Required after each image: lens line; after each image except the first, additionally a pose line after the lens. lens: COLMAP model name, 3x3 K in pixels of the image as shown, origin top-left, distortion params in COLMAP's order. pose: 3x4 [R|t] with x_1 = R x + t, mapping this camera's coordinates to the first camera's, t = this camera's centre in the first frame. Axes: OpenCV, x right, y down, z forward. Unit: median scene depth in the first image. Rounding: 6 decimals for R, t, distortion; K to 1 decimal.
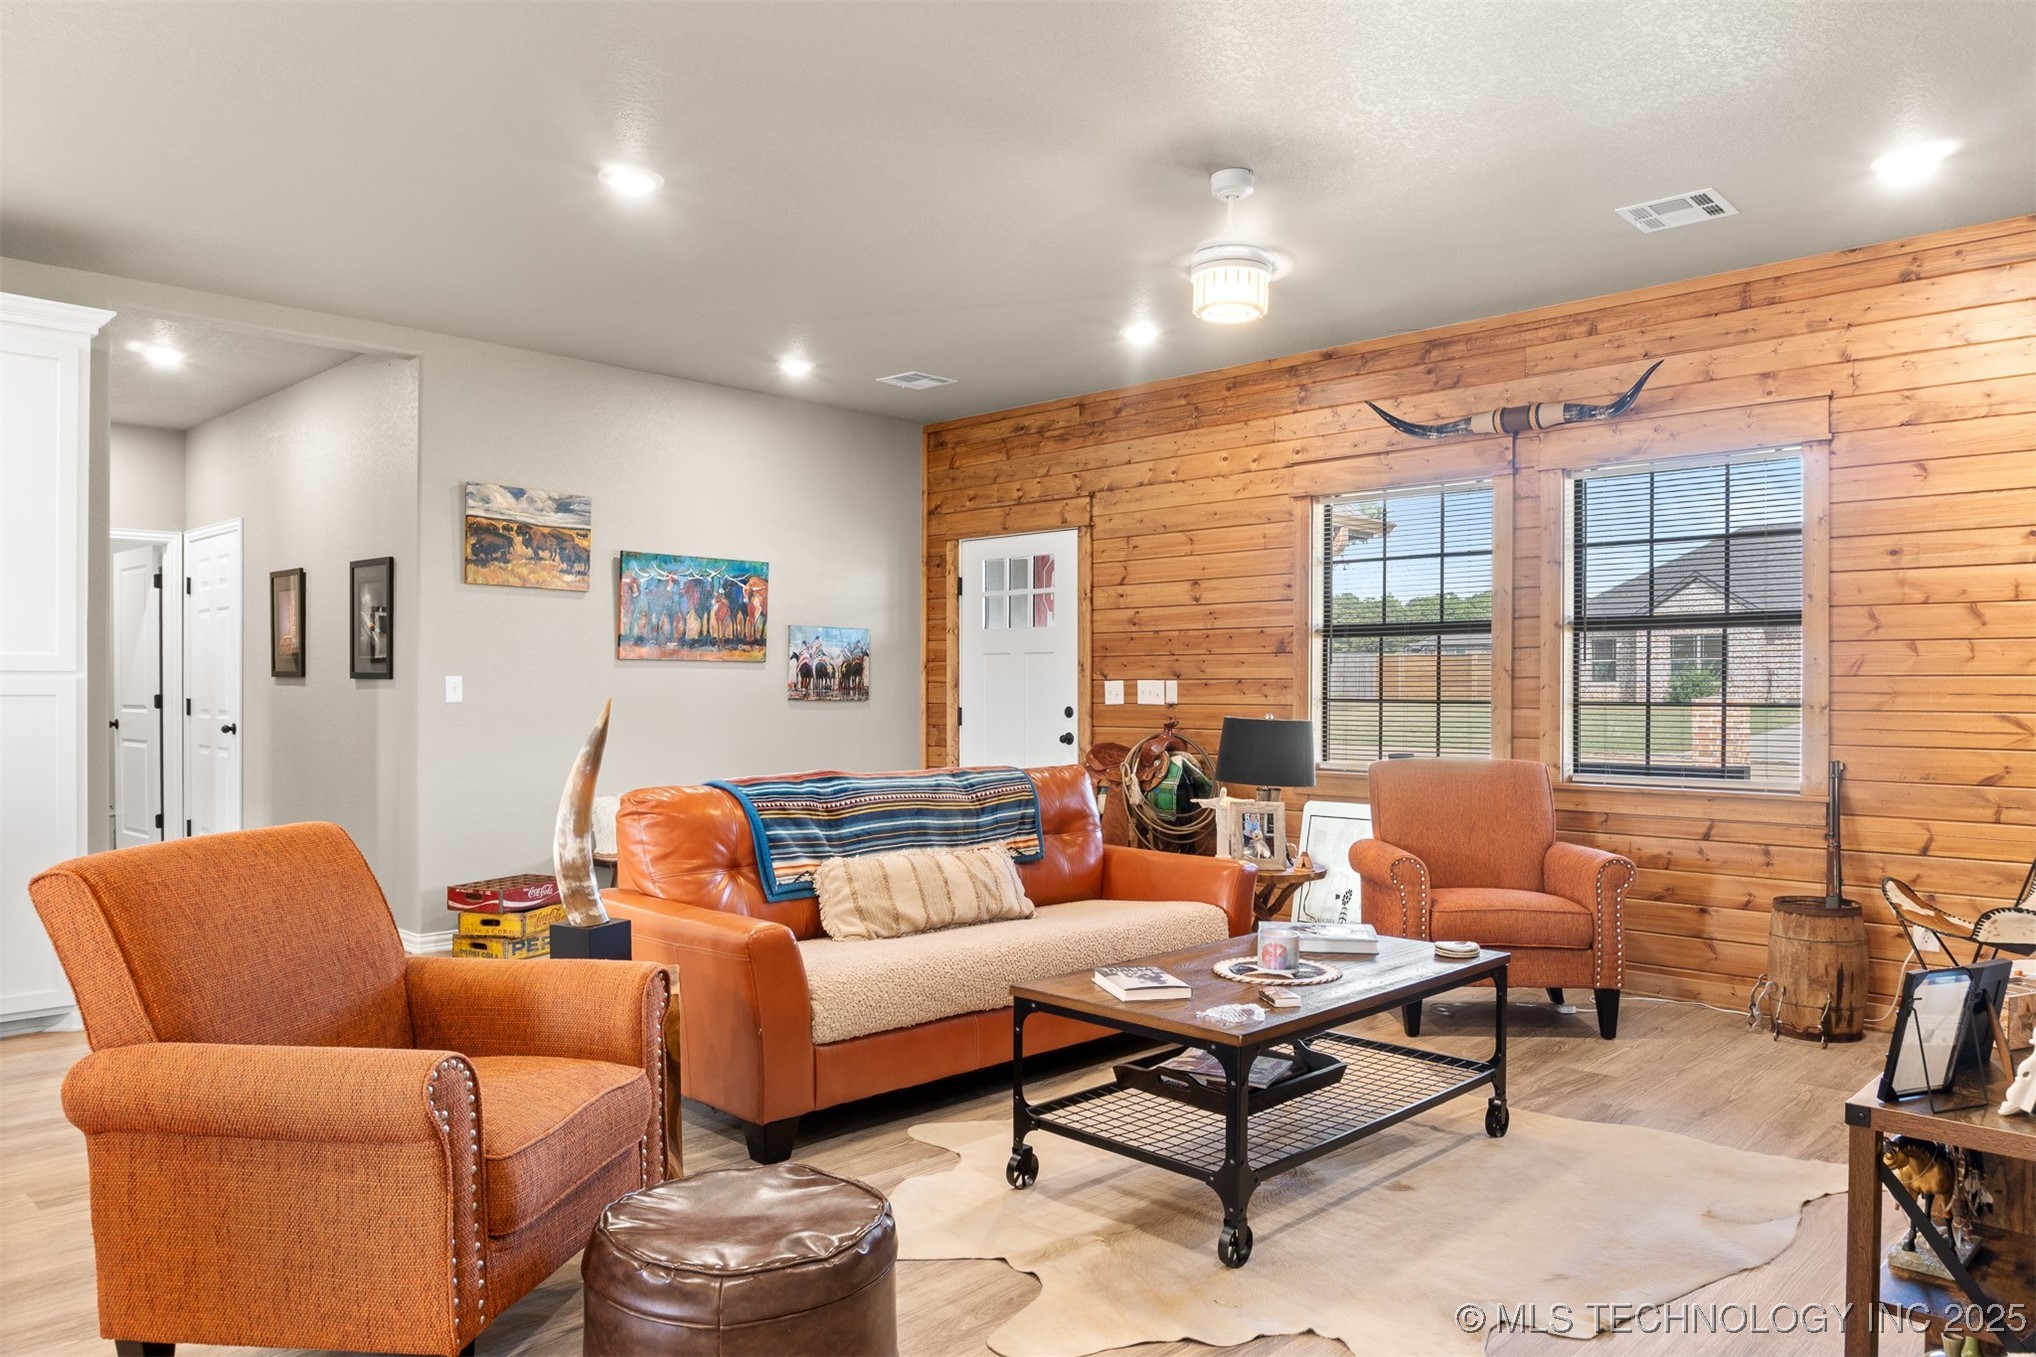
lens RADIAL K [[1396.4, 0, 1018.0], [0, 1396.4, 678.5], [0, 0, 1]] dist [-0.007730, -0.000741]
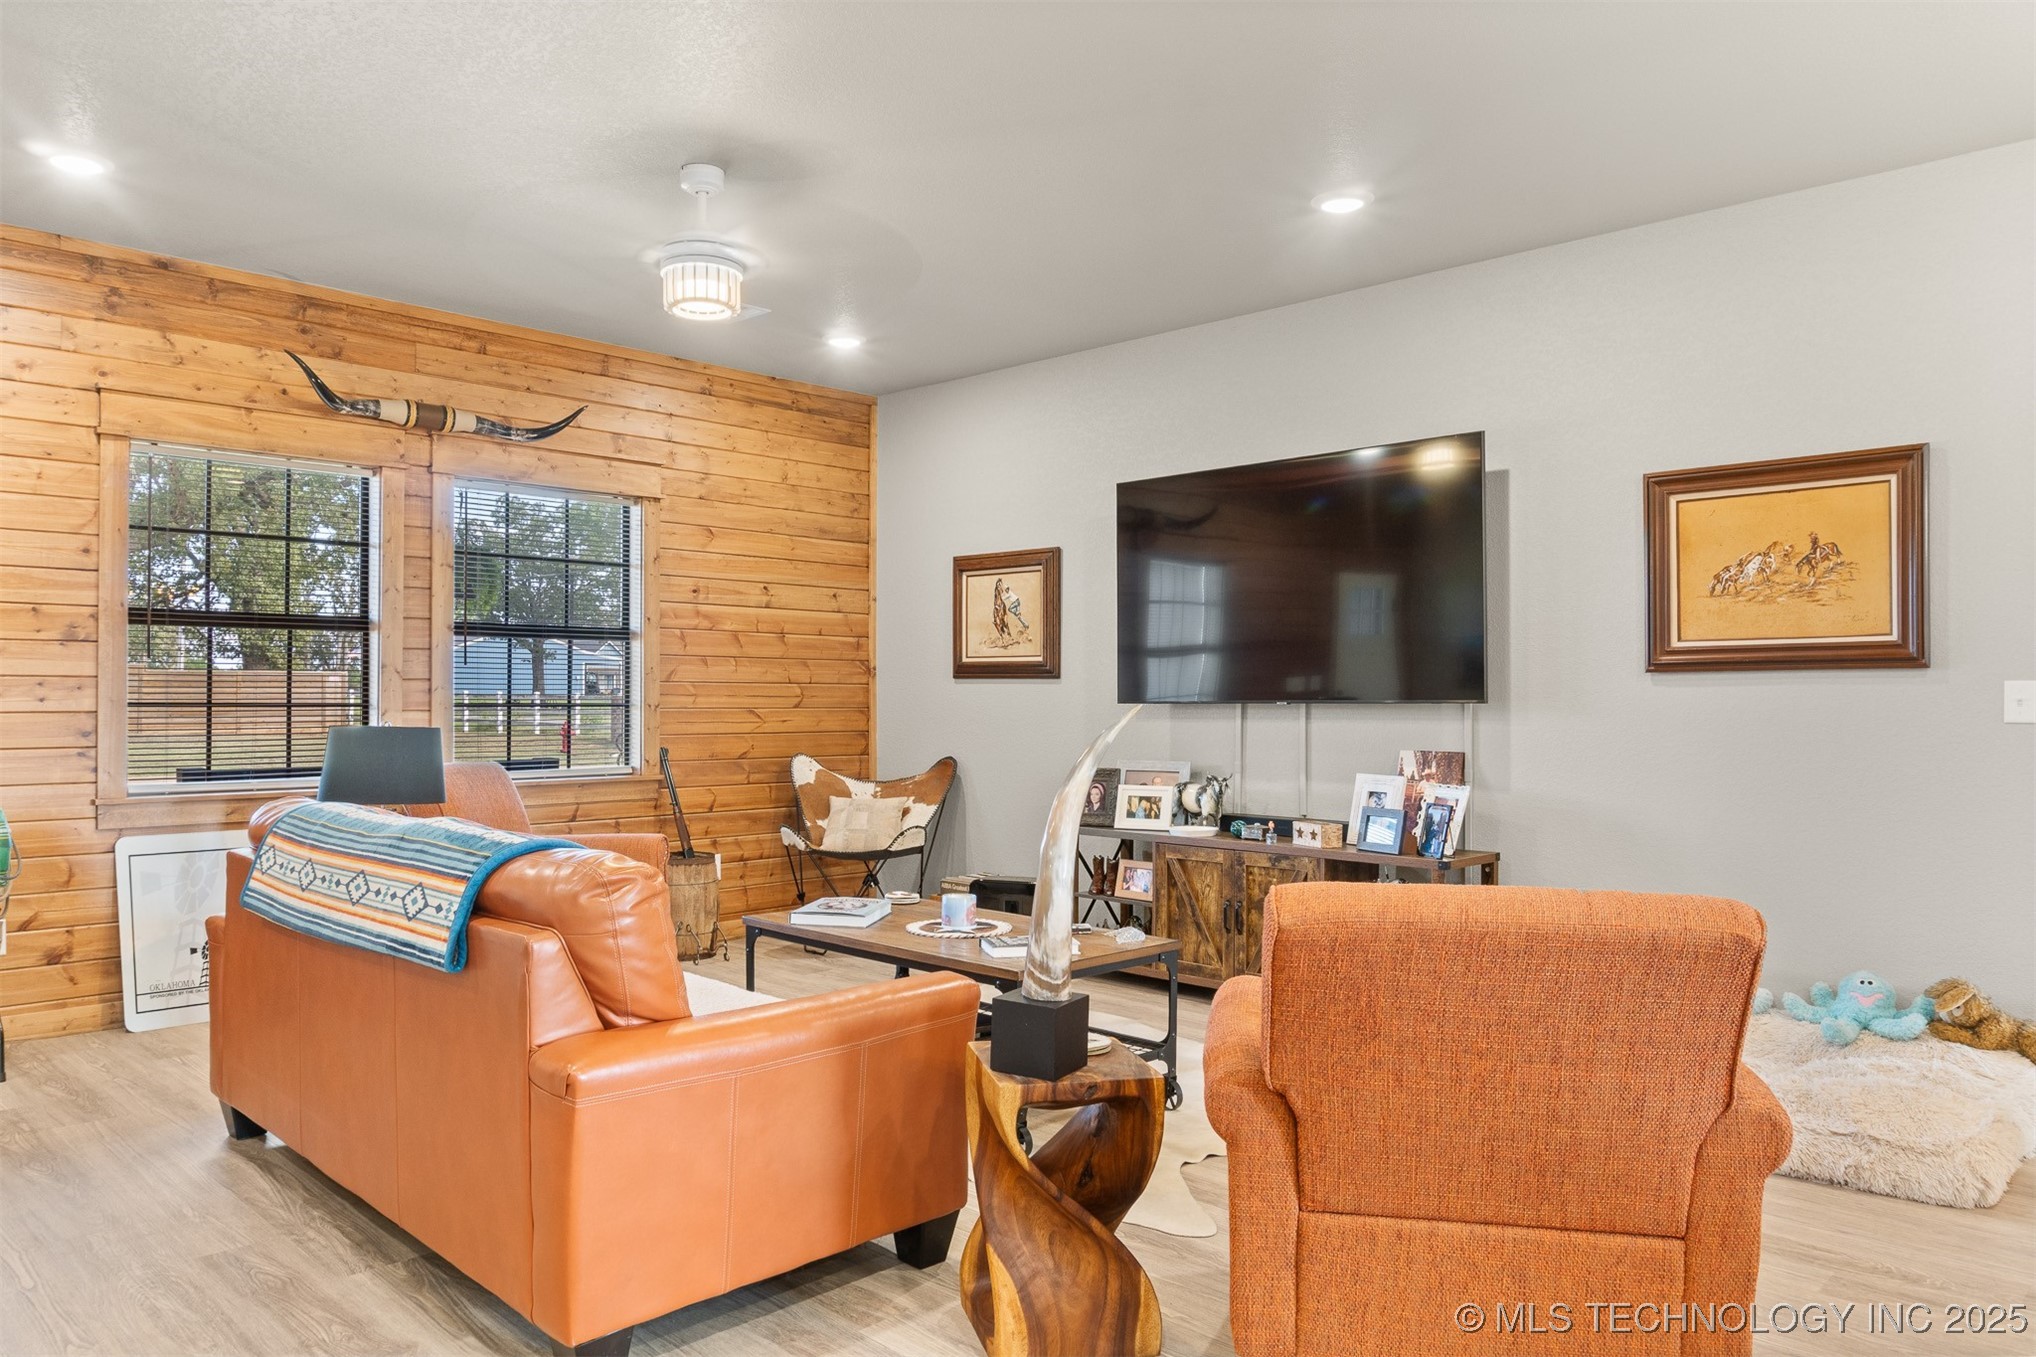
lens RADIAL K [[1377.0, 0, 1014.1], [0, 1377.0, 699.4], [0, 0, 1]] dist [-0.026261, 0.000647]
pose [[0.006874, -0.005213, 0.999963, -0.575834], [-0.011560, 0.999919, 0.005292, 0.003130], [-0.999910, -0.011596, 0.006813, 0.551849]]
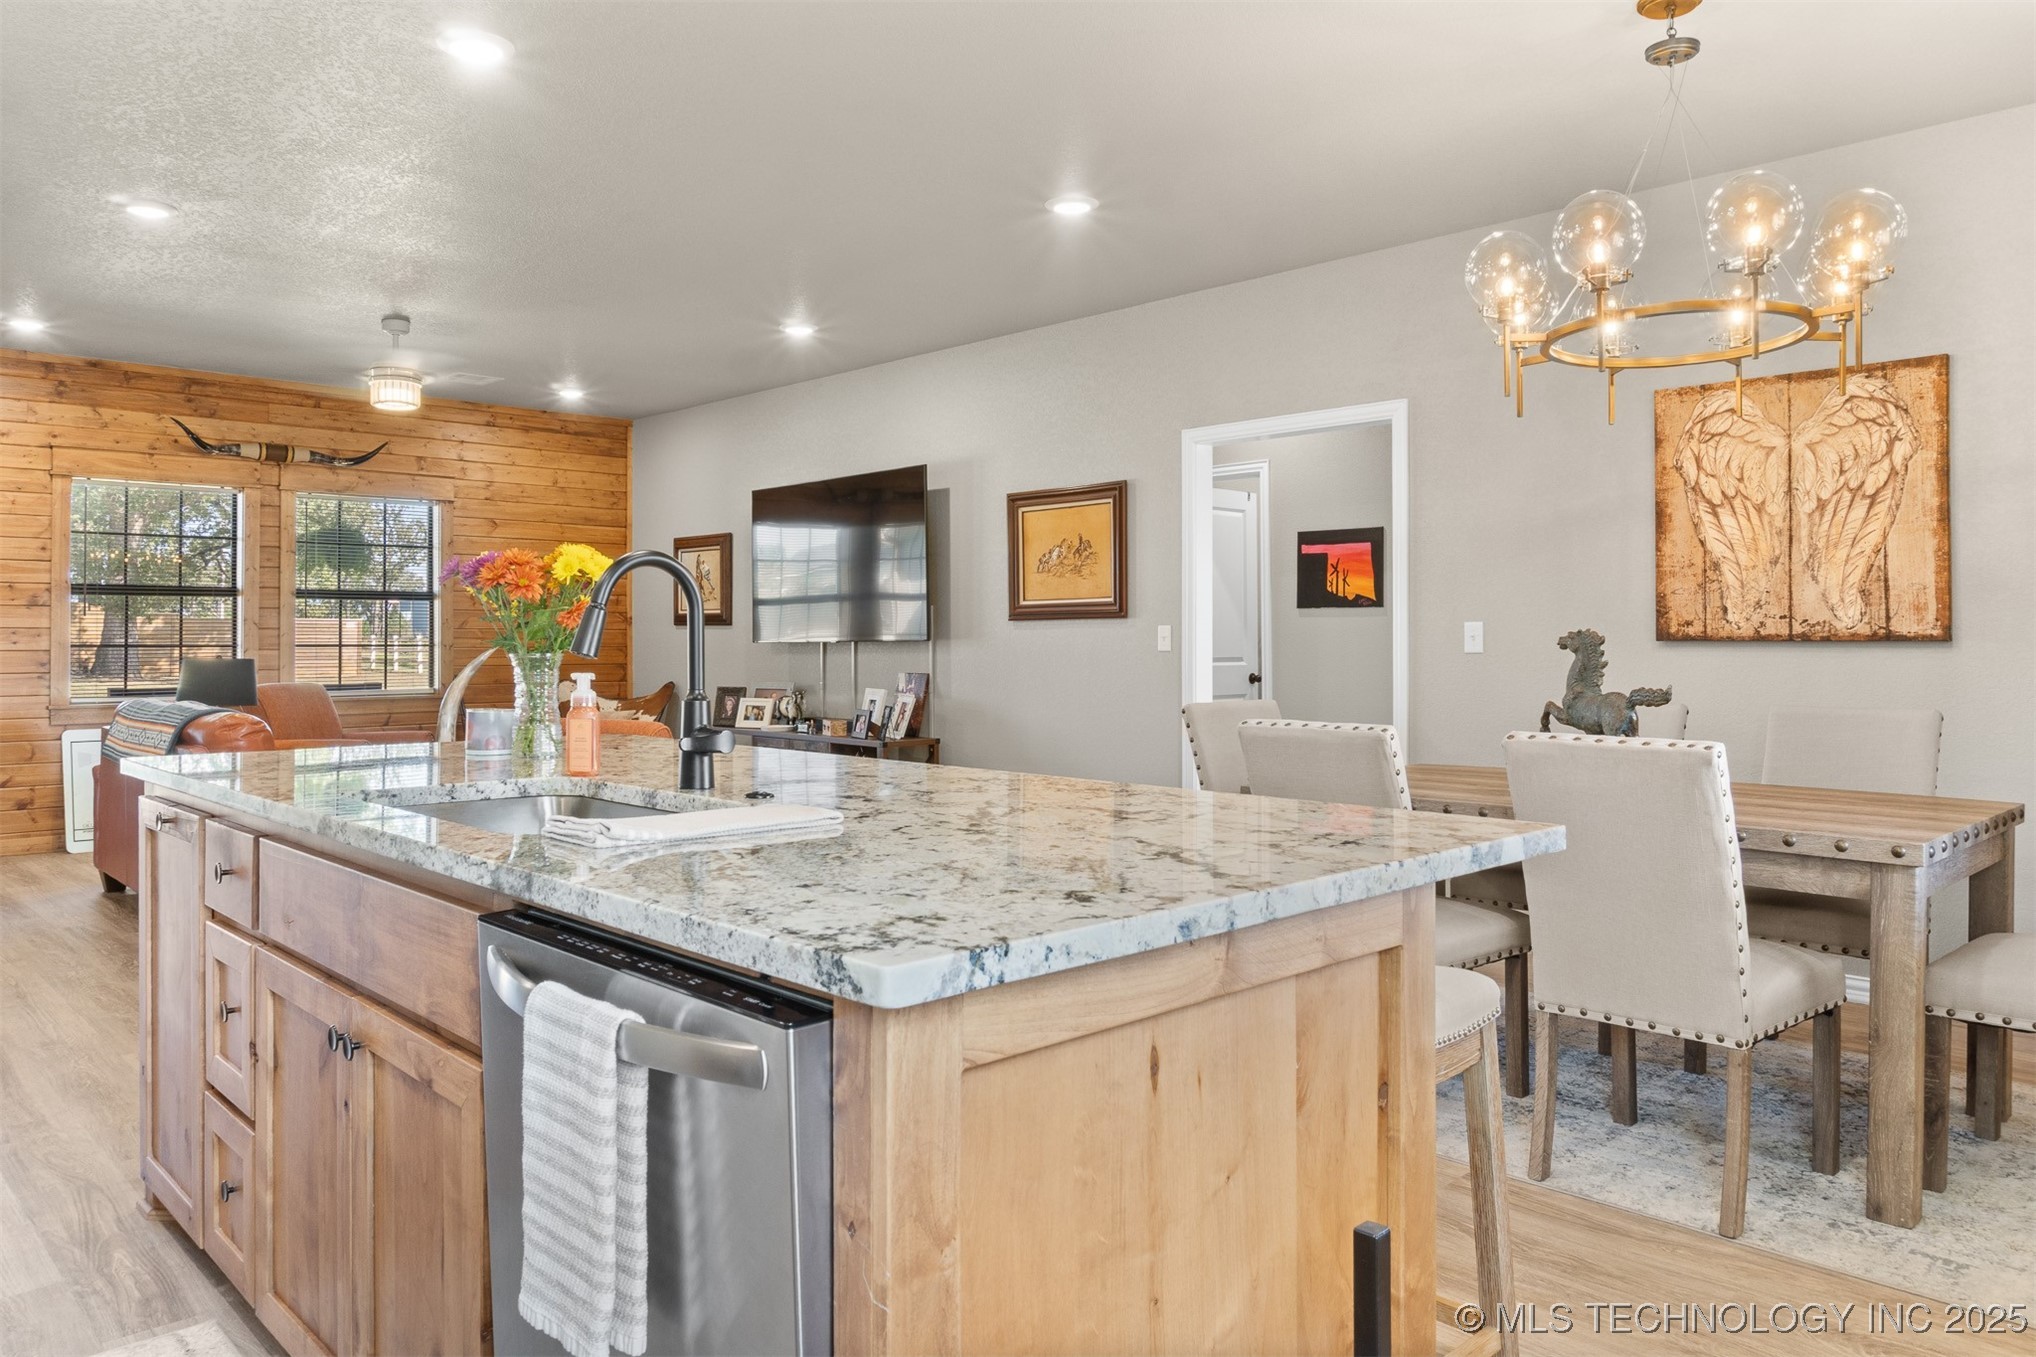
lens RADIAL K [[1364.2, 0, 1016.3], [0, 1364.2, 628.4], [0, 0, 1]] dist [-0.027860, -0.002140]
pose [[0.030916, 0.004686, 0.999511, -0.995811], [-0.006661, 0.999968, -0.004482, 0.000125], [-0.999500, -0.006519, 0.030946, 0.164098]]
